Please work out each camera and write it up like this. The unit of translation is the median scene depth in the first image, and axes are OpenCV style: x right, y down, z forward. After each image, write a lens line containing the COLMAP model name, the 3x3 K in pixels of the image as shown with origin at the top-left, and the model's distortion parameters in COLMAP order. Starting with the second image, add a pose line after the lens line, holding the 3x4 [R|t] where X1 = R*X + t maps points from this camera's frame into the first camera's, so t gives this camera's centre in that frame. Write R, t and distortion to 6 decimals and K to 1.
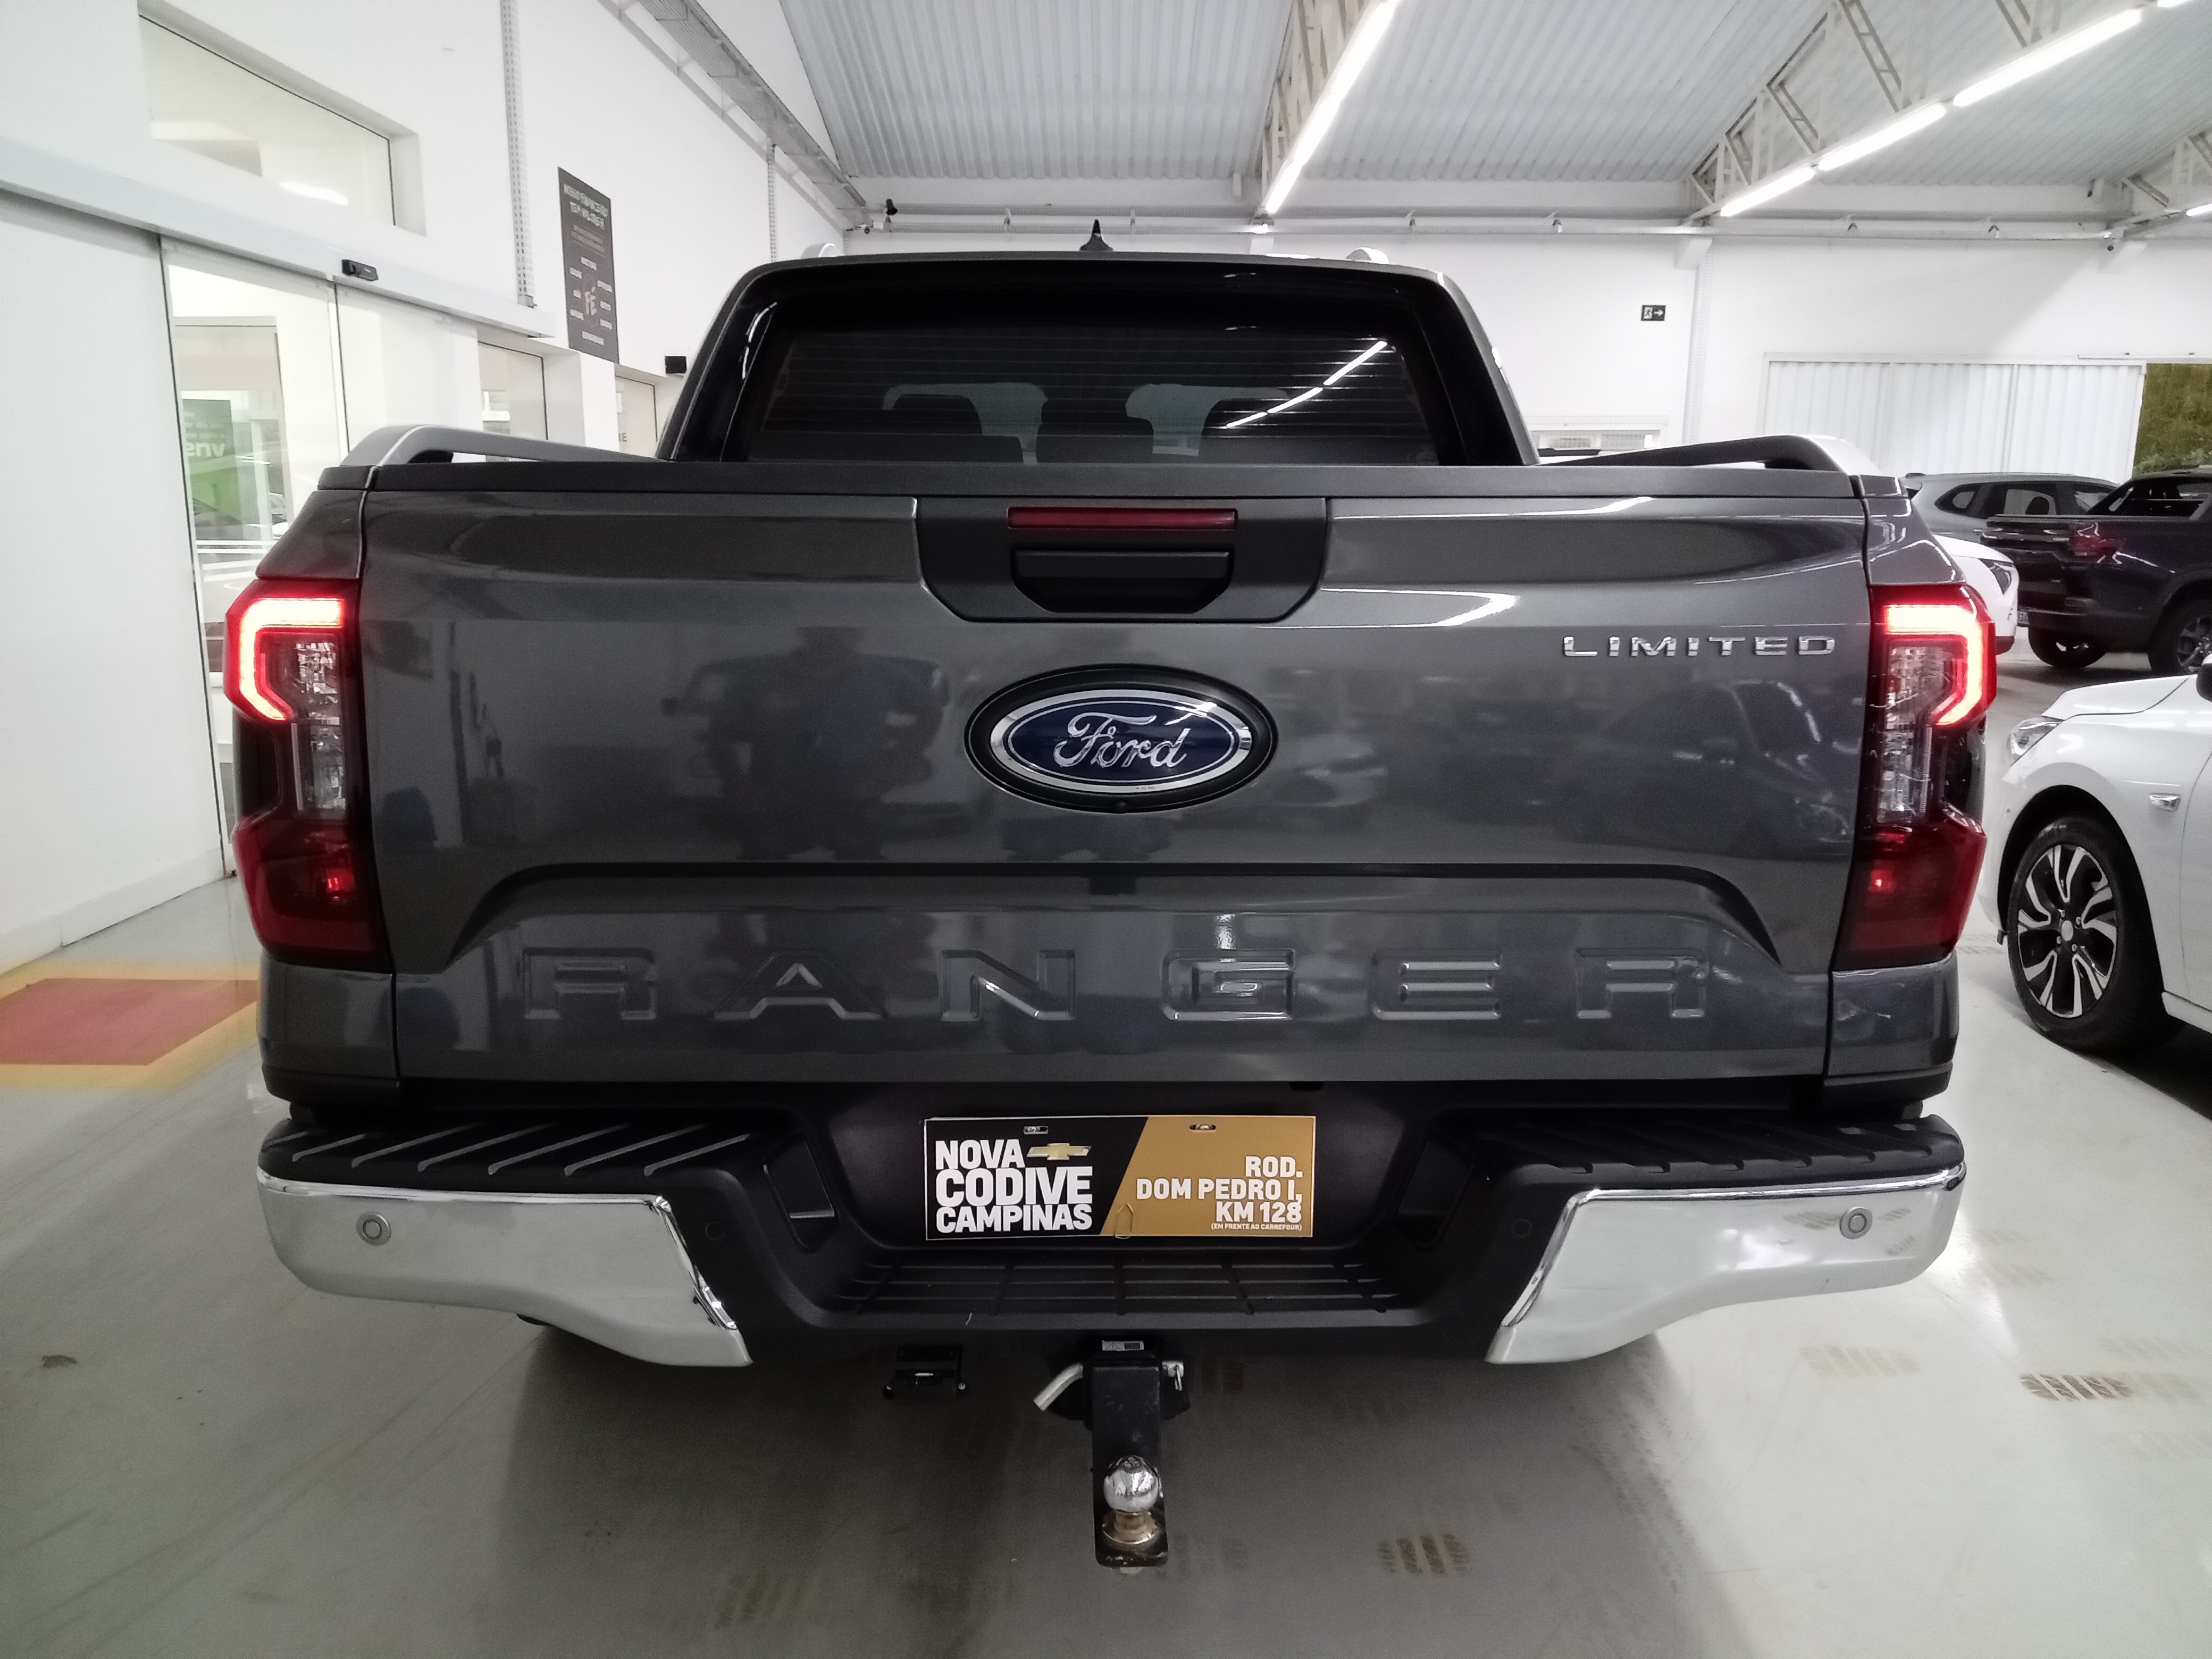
lens RADIAL K [[1669.2, 0, 1159.9], [0, 1669.2, 818.8], [0, 0, 1]] dist [0.017365, 0.003083]
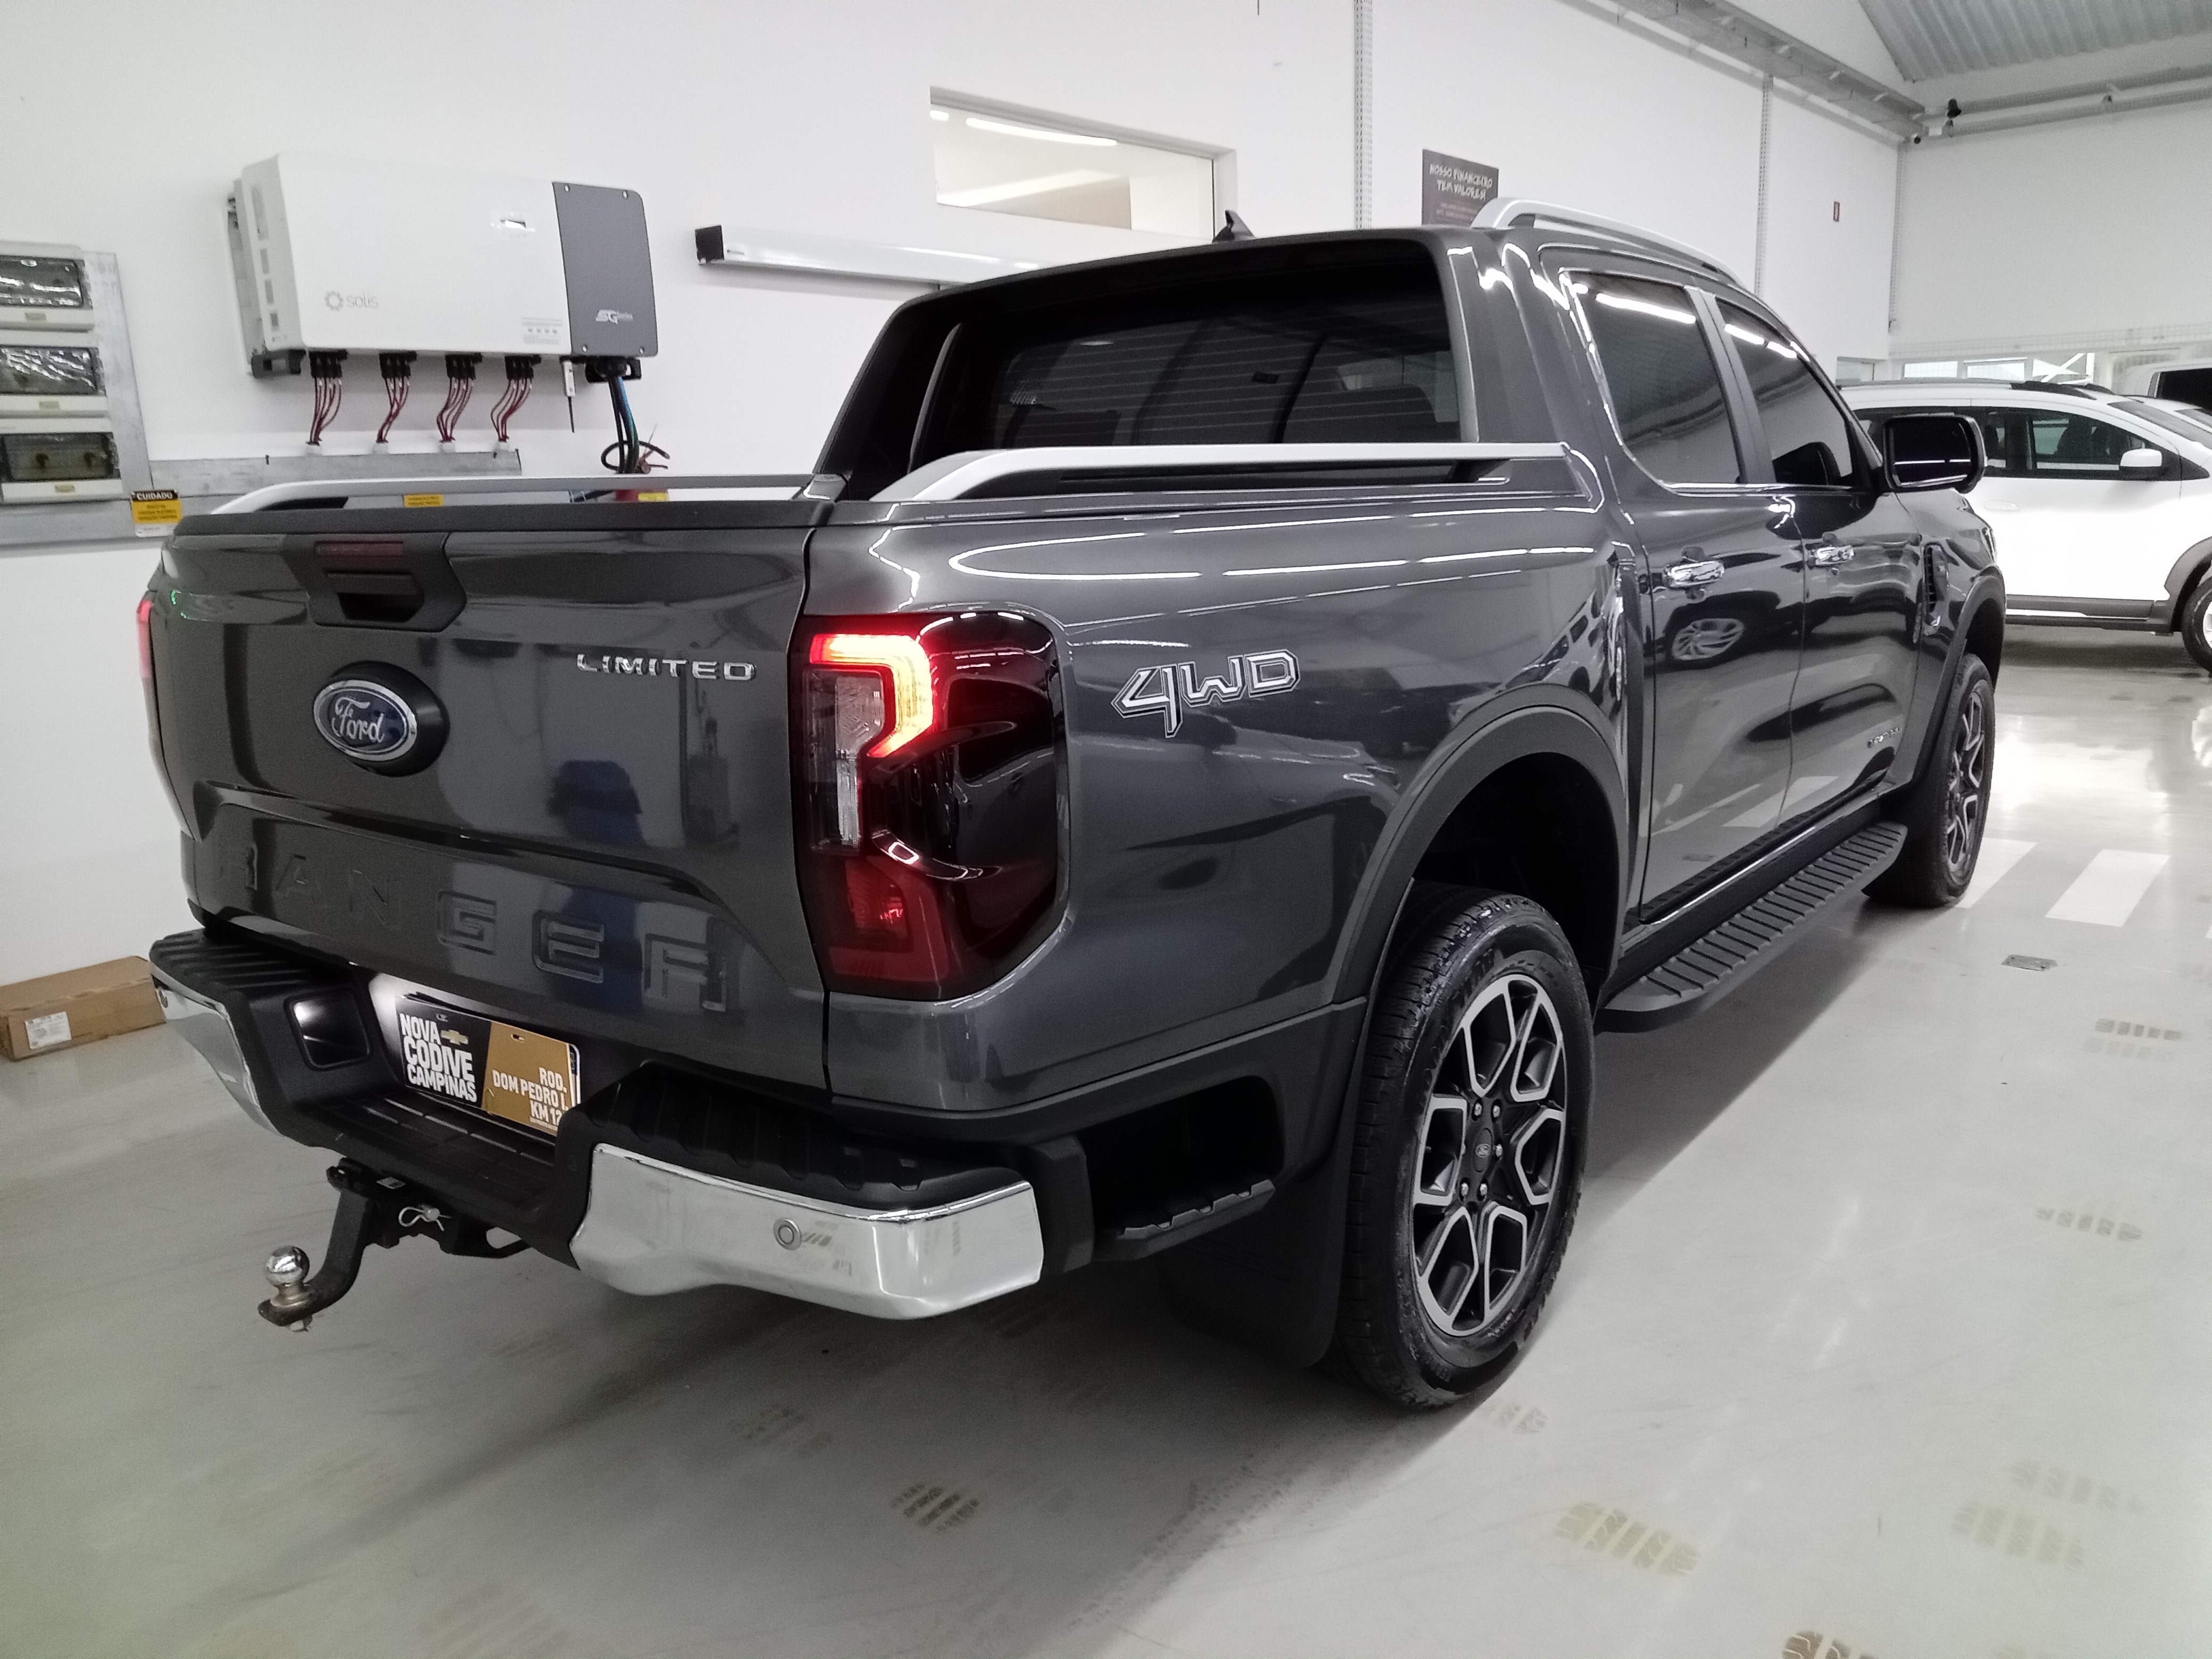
lens RADIAL K [[1700.9, 0, 1106.0], [0, 1700.9, 829.5], [0, 0, 1]] dist [0.018117, -0.000030]
pose [[0.773194, 0.100546, -0.626149, 1.127563], [-0.081320, 0.994920, 0.059346, -0.078704], [0.628935, 0.005033, 0.777442, 0.289754]]
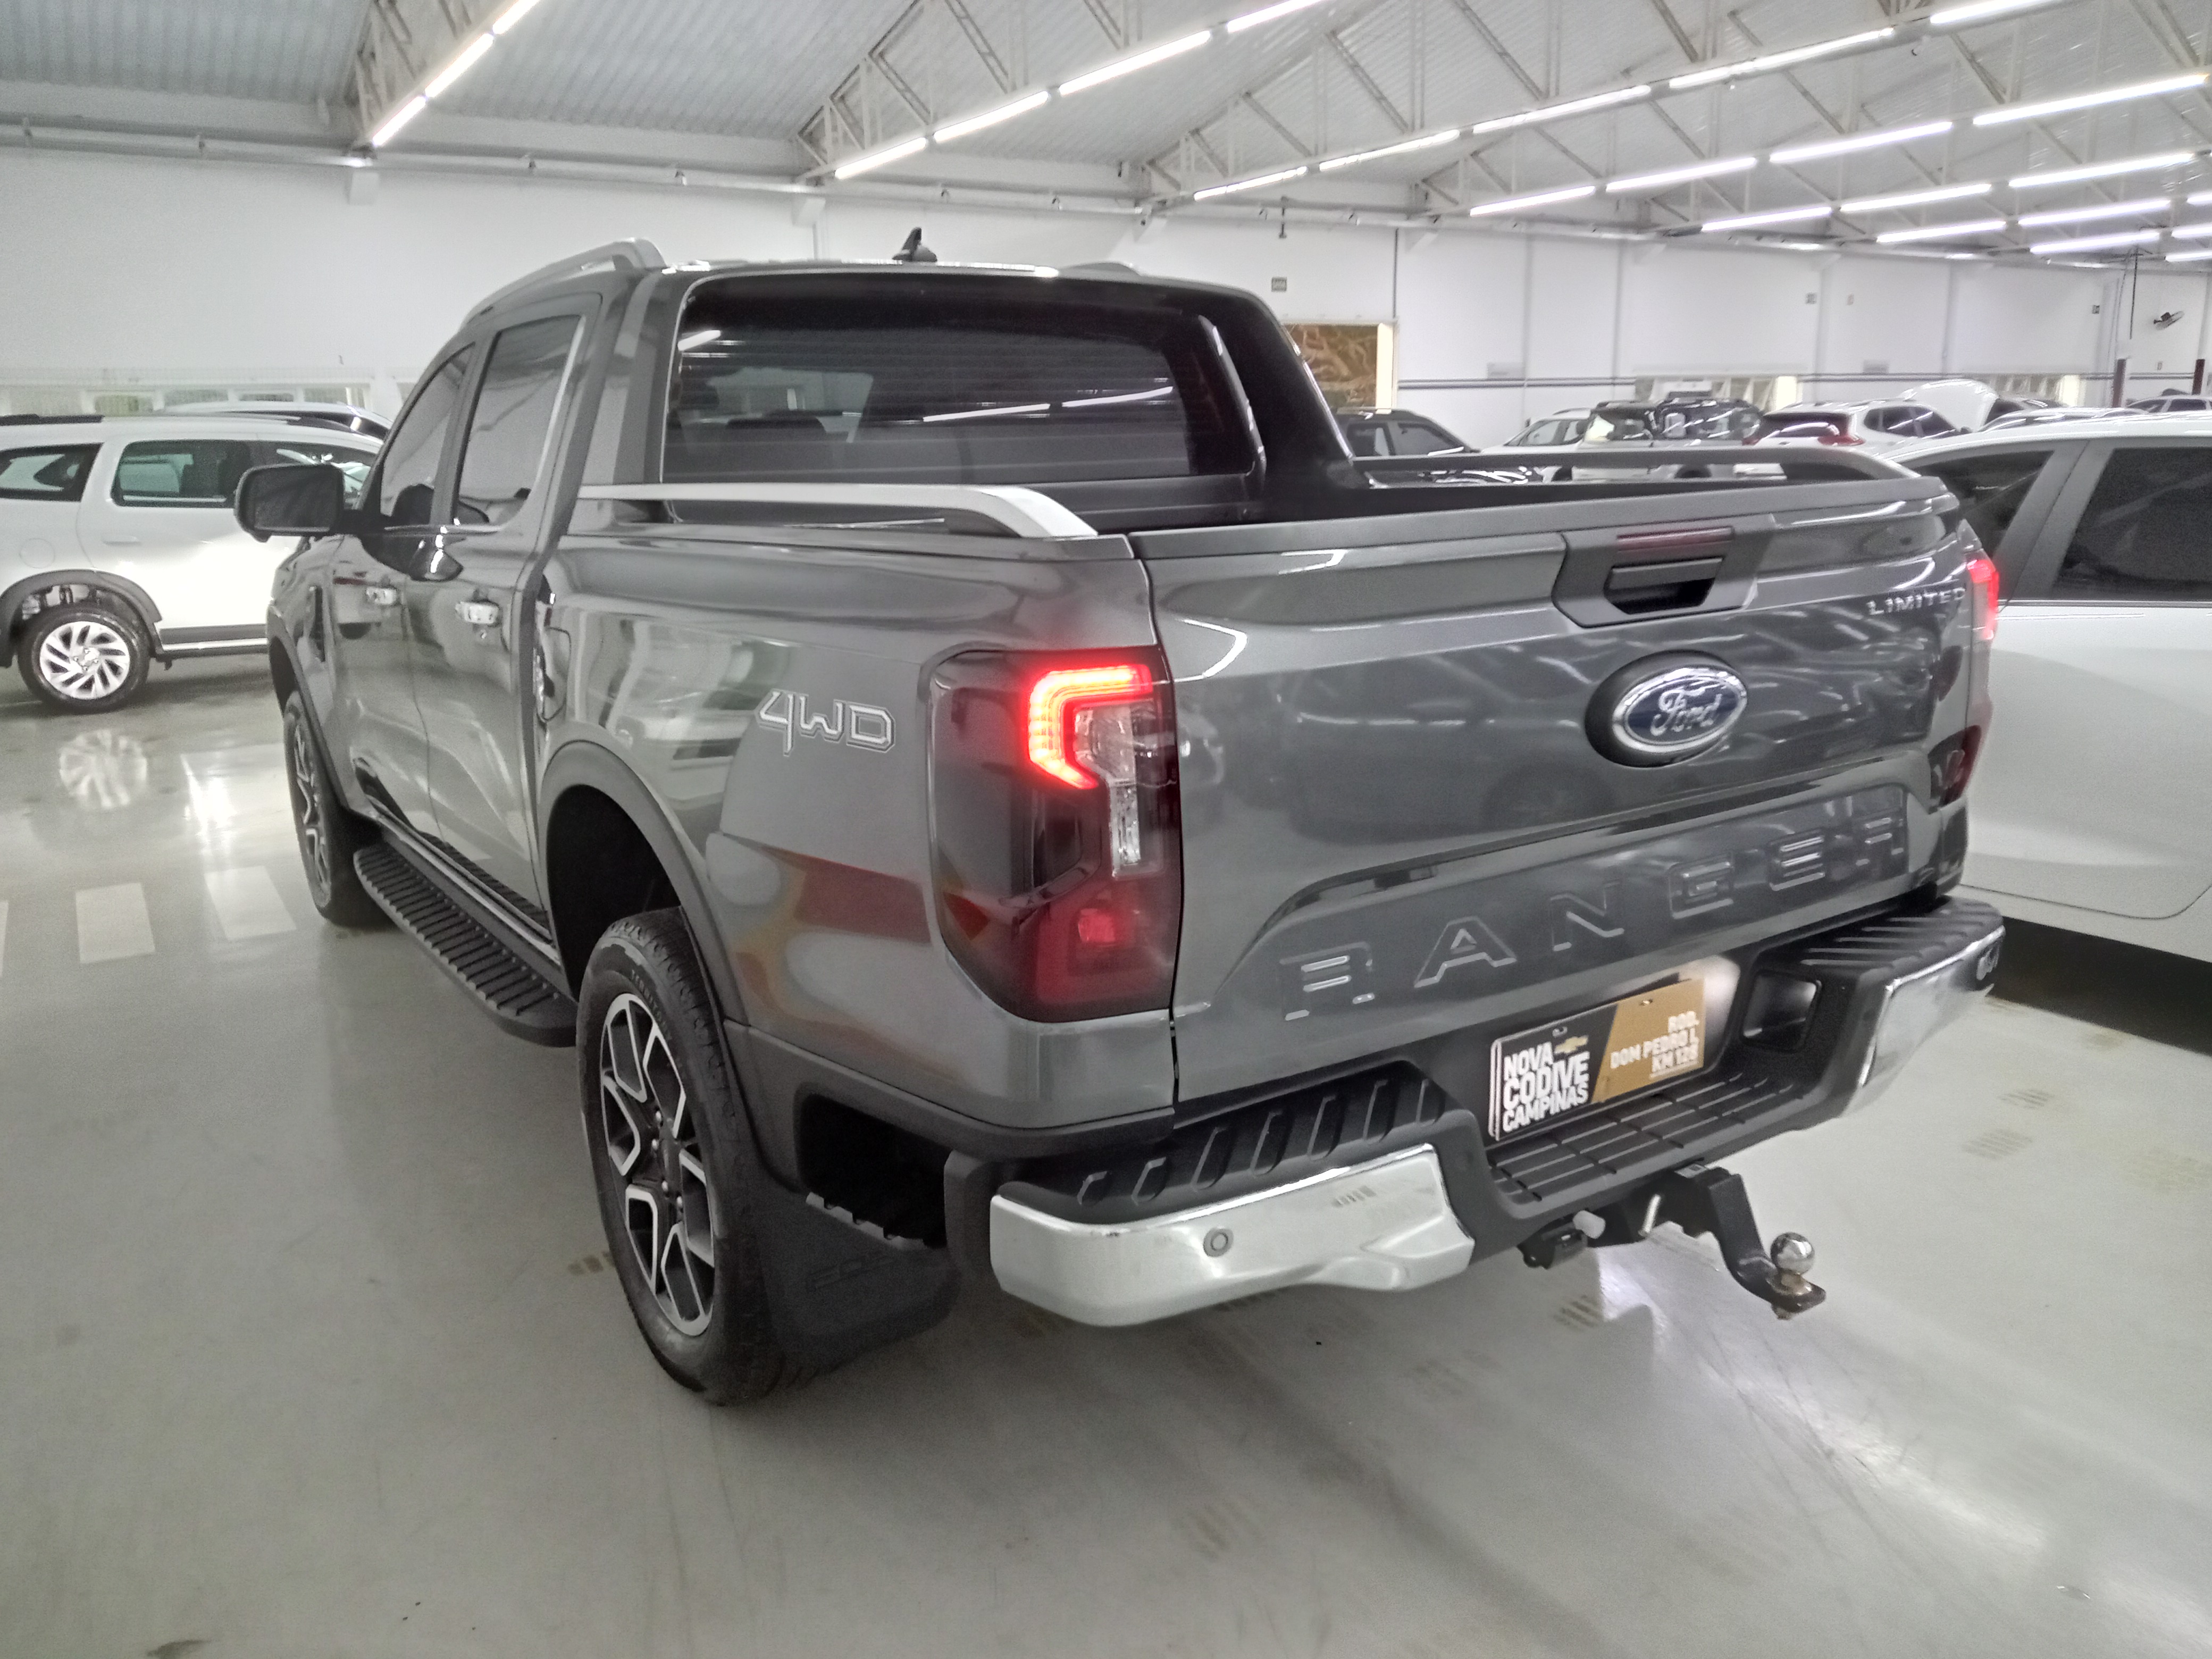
lens RADIAL K [[1700.9, 0, 1106.0], [0, 1700.9, 829.5], [0, 0, 1]] dist [0.018117, -0.000030]
pose [[0.837321, -0.153191, 0.524811, -0.989848], [0.134409, 0.988159, 0.073996, -0.100739], [-0.529932, 0.008581, 0.847996, 0.100941]]
